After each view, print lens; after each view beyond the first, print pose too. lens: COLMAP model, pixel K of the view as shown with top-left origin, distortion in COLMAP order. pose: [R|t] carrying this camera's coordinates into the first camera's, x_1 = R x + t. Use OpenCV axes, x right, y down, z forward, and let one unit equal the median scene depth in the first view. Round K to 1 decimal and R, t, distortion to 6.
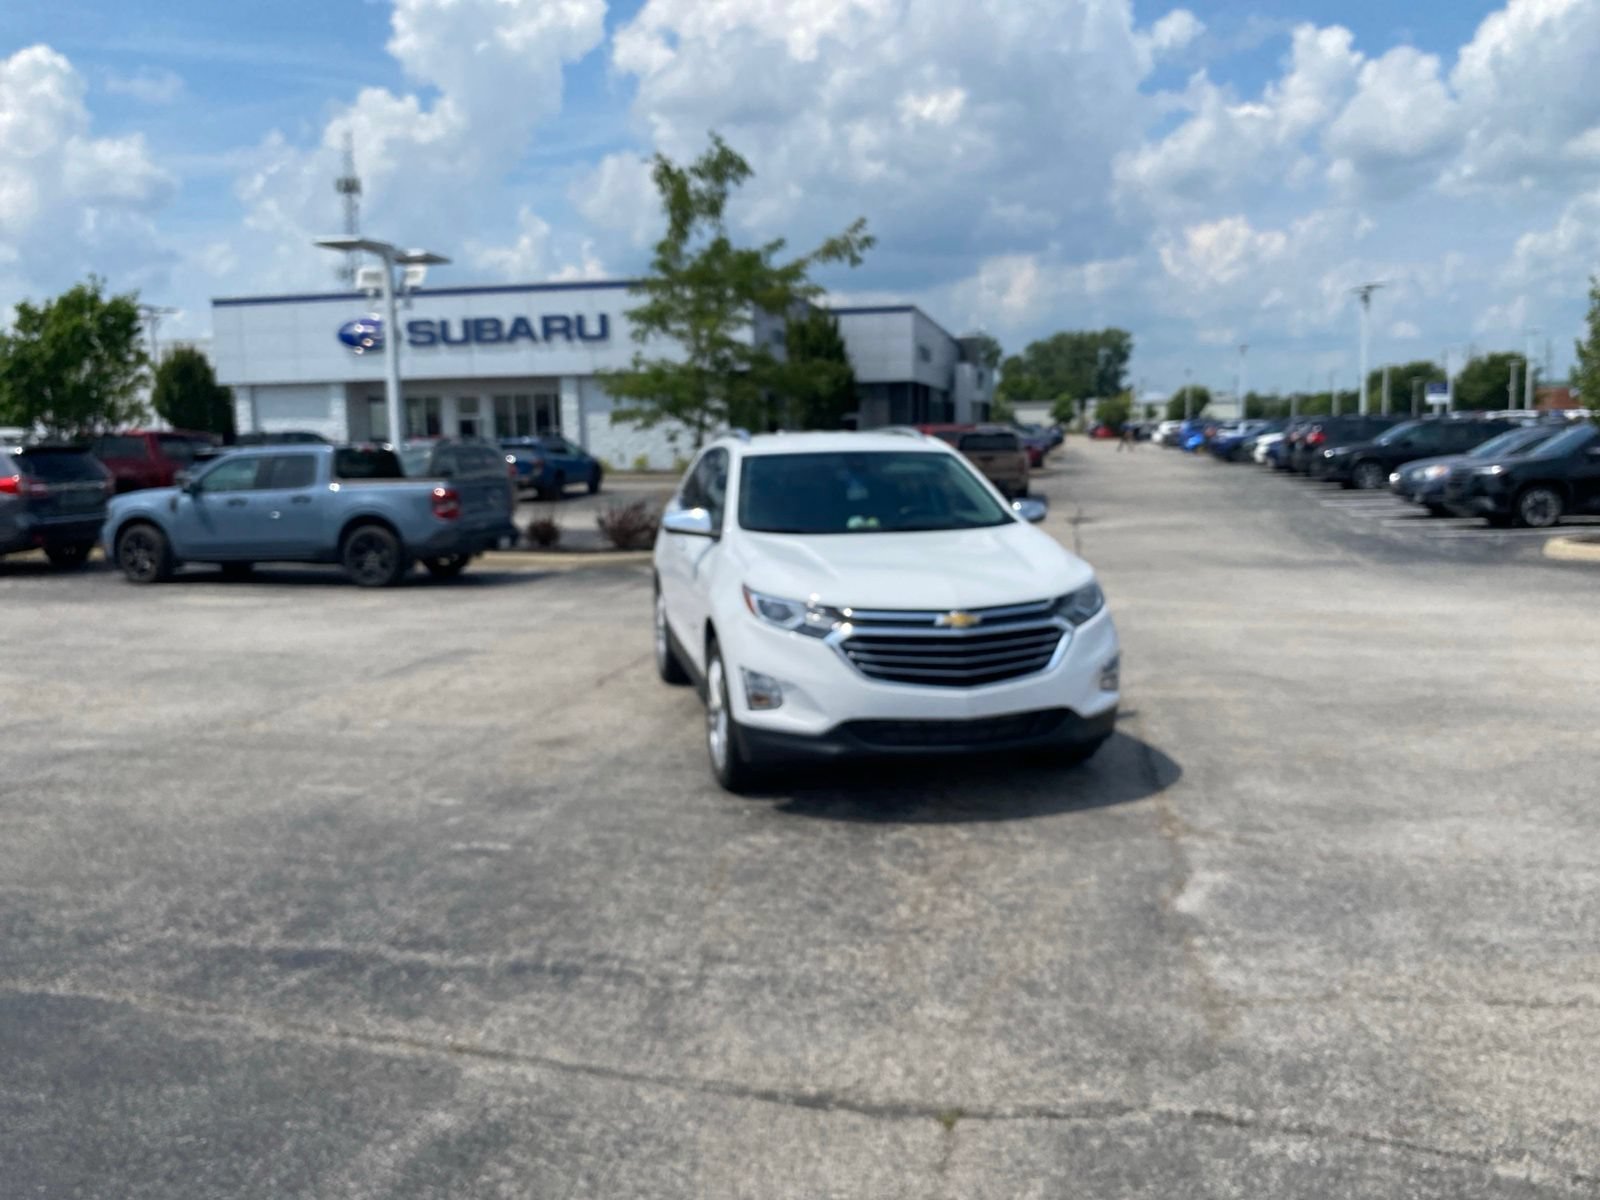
lens RADIAL K [[1243.2, 0, 810.1], [0, 1243.2, 606.2], [0, 0, 1]] dist [-0.004368, -0.007594]
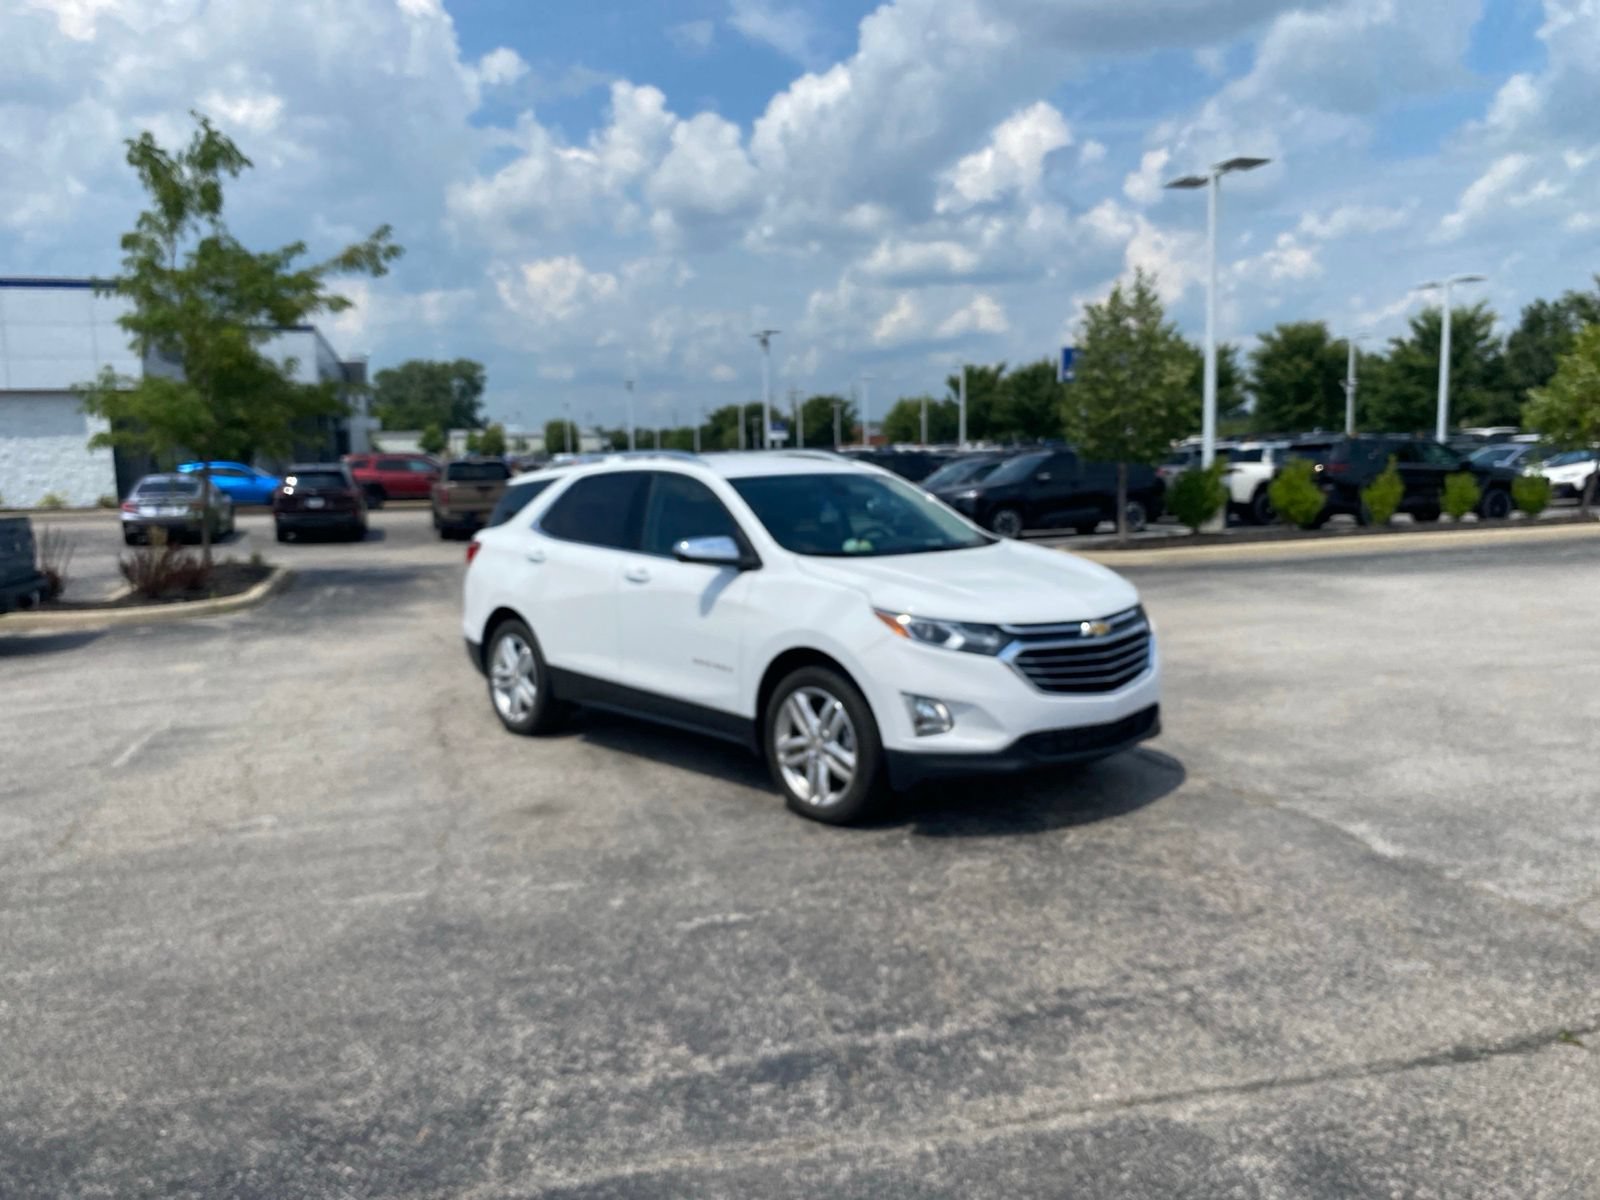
lens RADIAL K [[1243.2, 0, 816.6], [0, 1243.2, 633.1], [0, 0, 1]] dist [-0.004368, -0.007594]
pose [[0.871359, -0.067186, 0.486024, -0.333051], [0.069275, 0.997504, 0.013694, -0.009092], [-0.485731, 0.021737, 0.873838, 0.104891]]
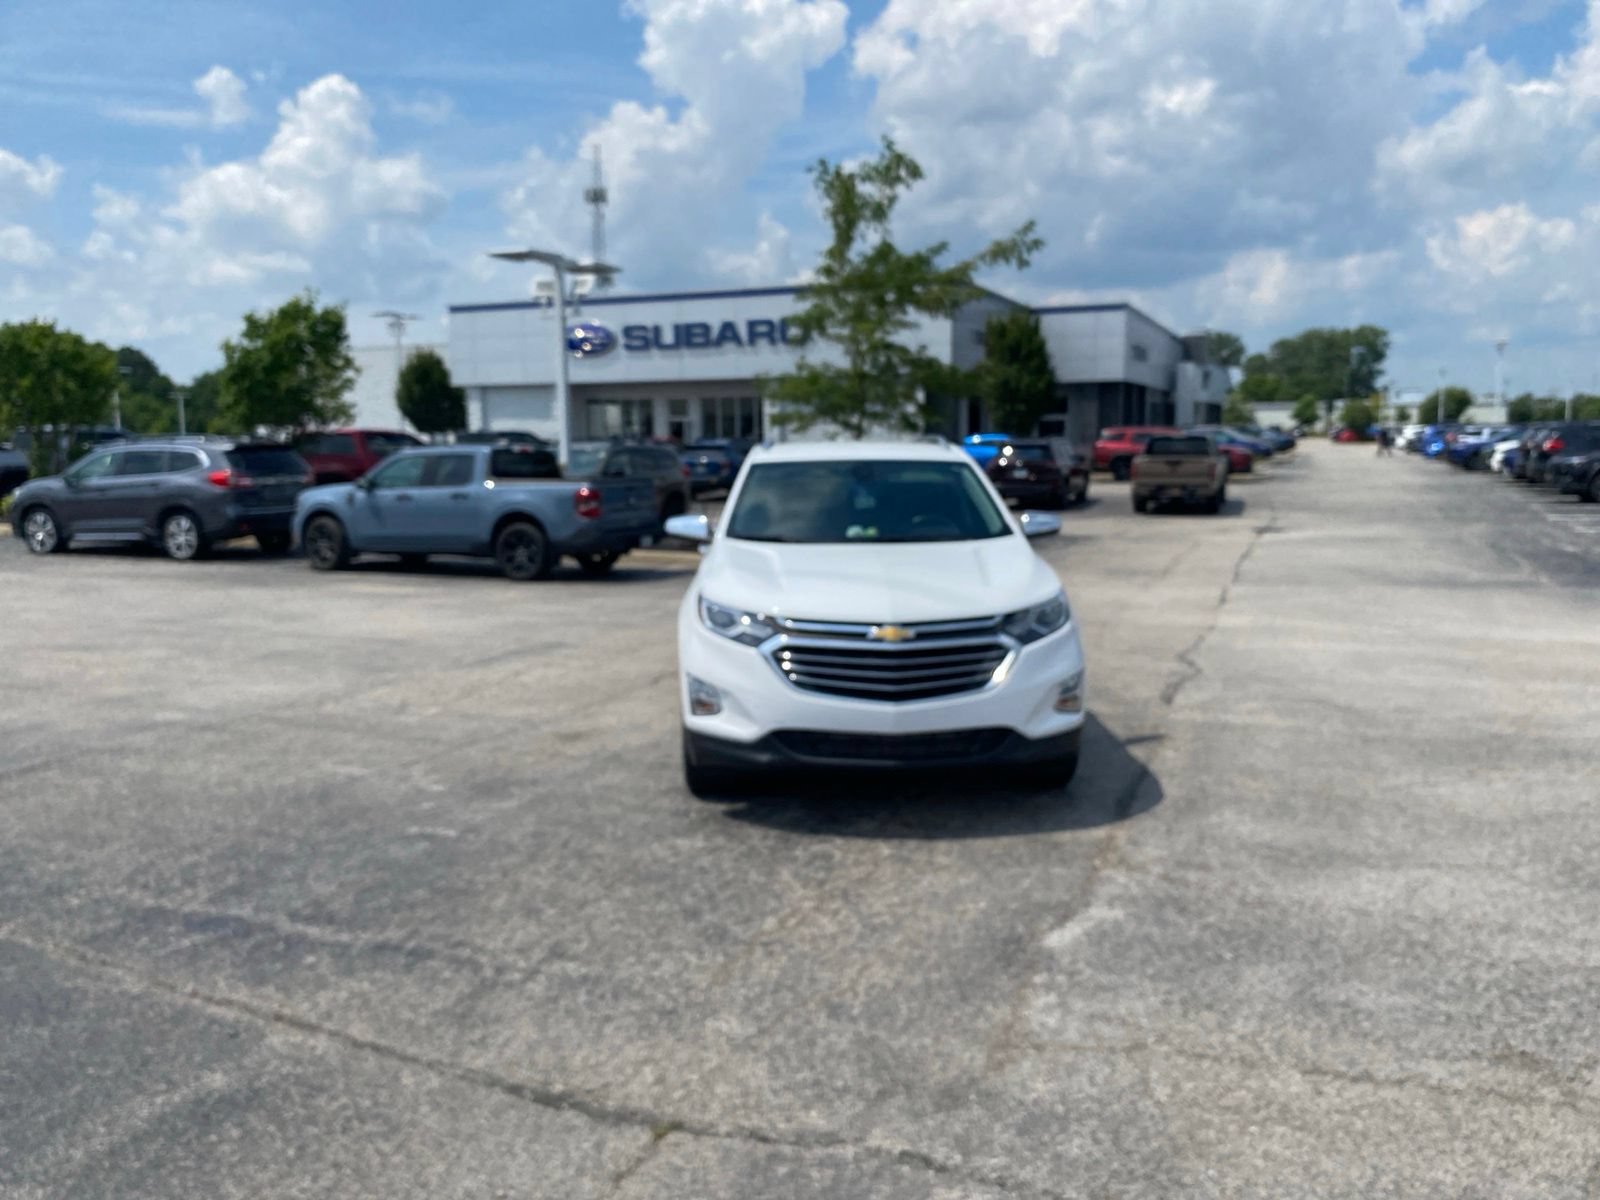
lens RADIAL K [[1243.2, 0, 806.2], [0, 1243.2, 603.9], [0, 0, 1]] dist [-0.004368, -0.007594]
pose [[0.982830, 0.031716, -0.181766, 0.127692], [-0.032113, 0.999484, 0.000761, -0.006223], [0.181696, 0.005089, 0.983342, 0.008684]]
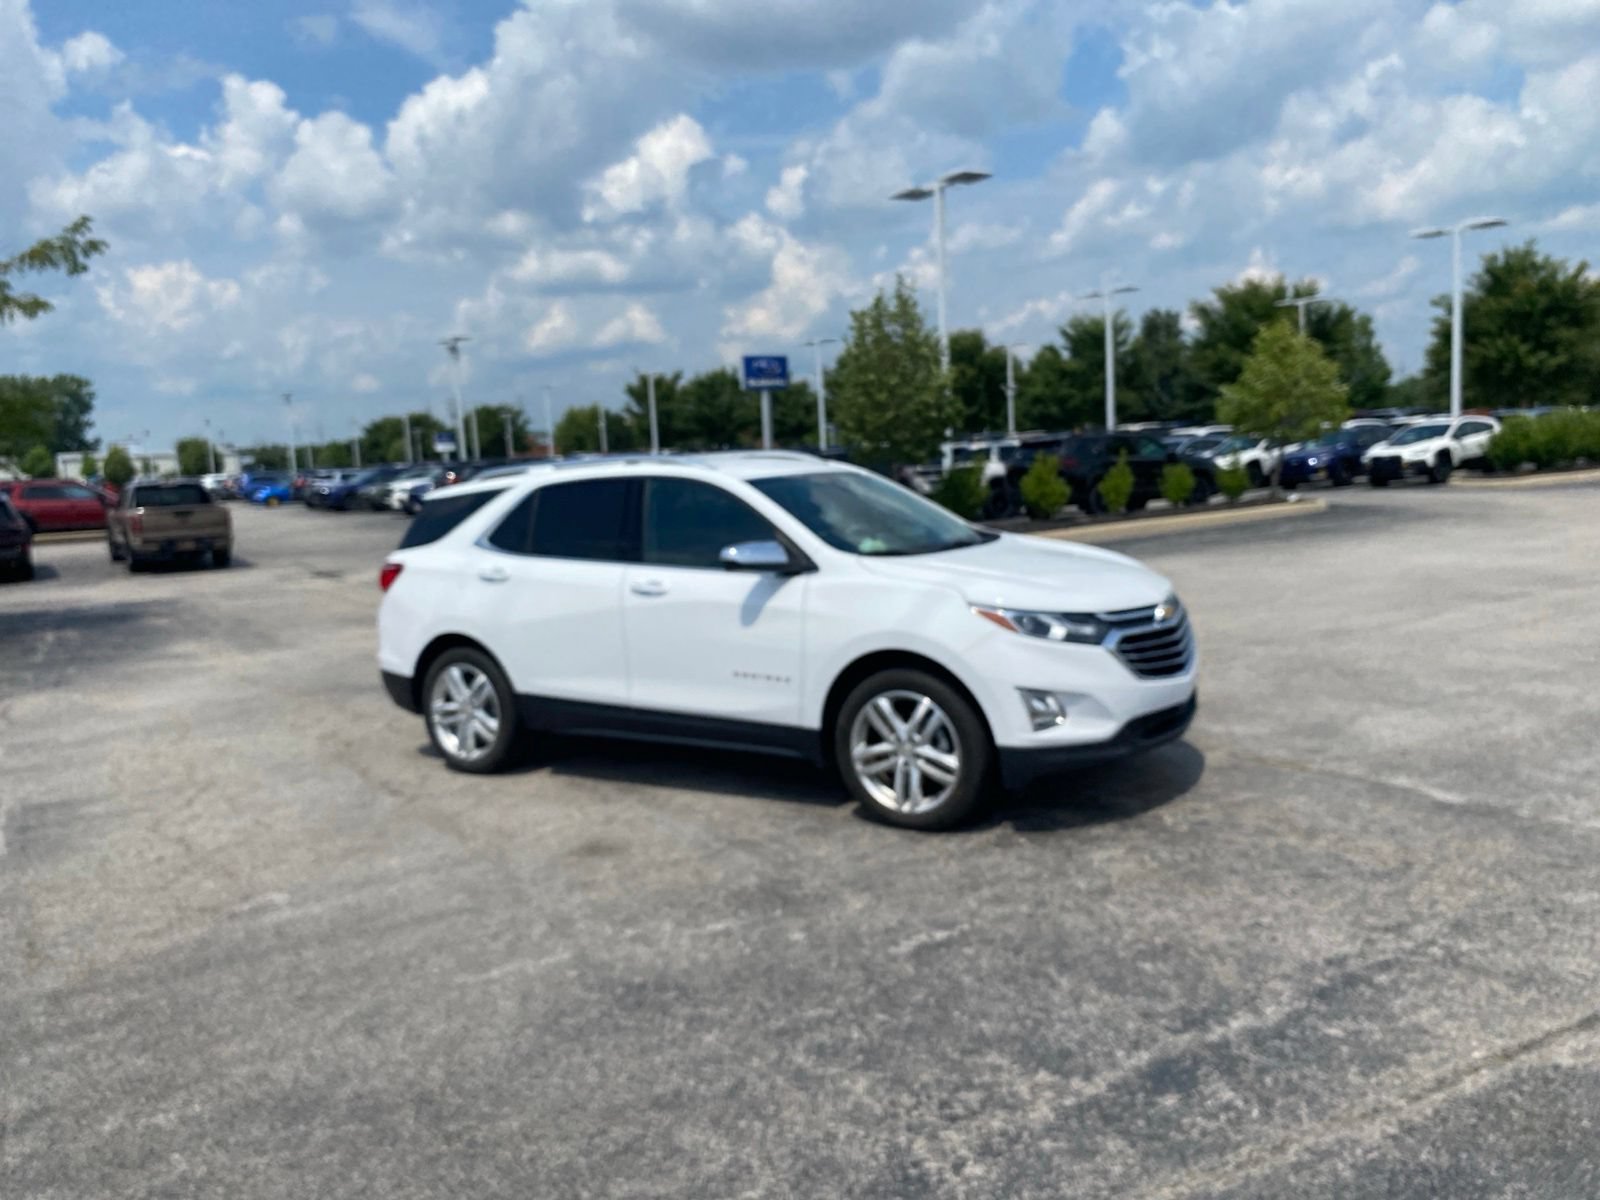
lens RADIAL K [[1243.2, 0, 818.0], [0, 1243.2, 618.6], [0, 0, 1]] dist [-0.004368, -0.007594]
pose [[0.709374, -0.108285, 0.696464, -0.472216], [0.129713, 0.991307, 0.022009, -0.026208], [-0.692794, 0.074727, 0.717254, 0.237020]]
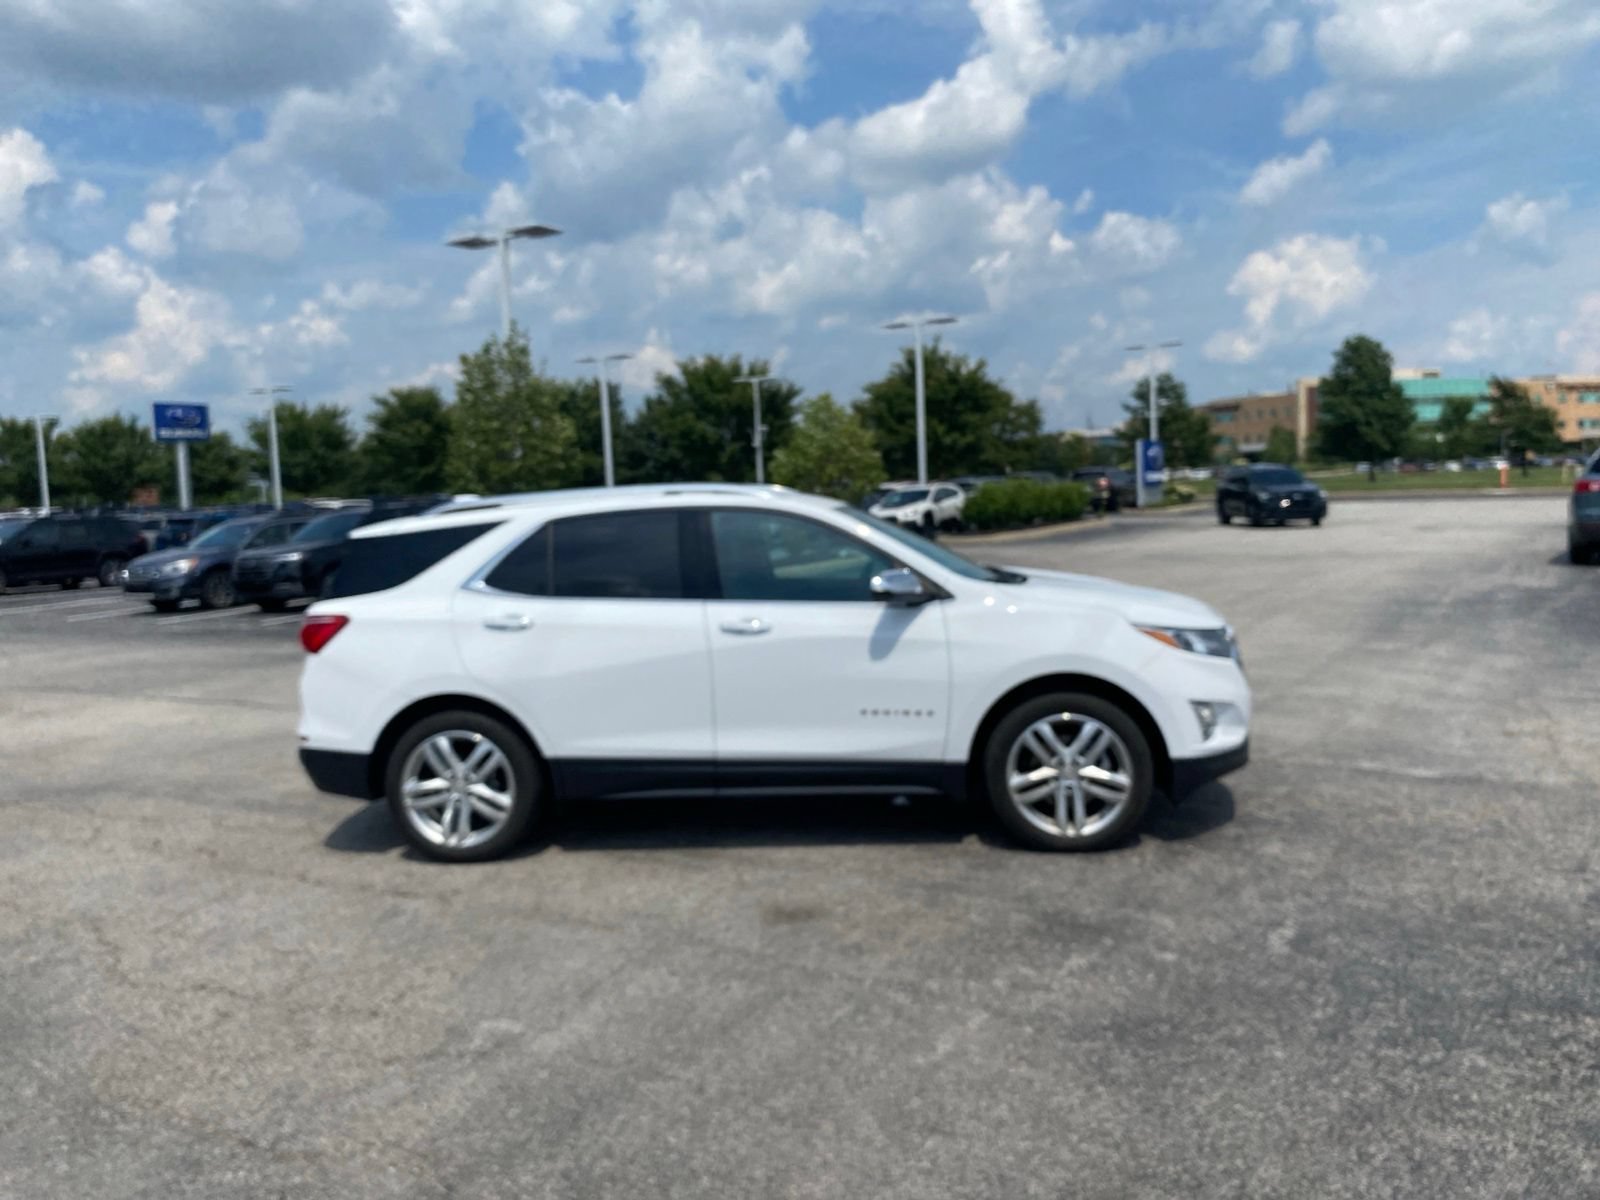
lens RADIAL K [[1243.2, 0, 820.9], [0, 1243.2, 597.8], [0, 0, 1]] dist [-0.004368, -0.007594]
pose [[0.316862, -0.072699, 0.945681, -0.632477], [0.159319, 0.986971, 0.022492, -0.060768], [-0.934995, 0.143538, 0.324316, 0.536543]]
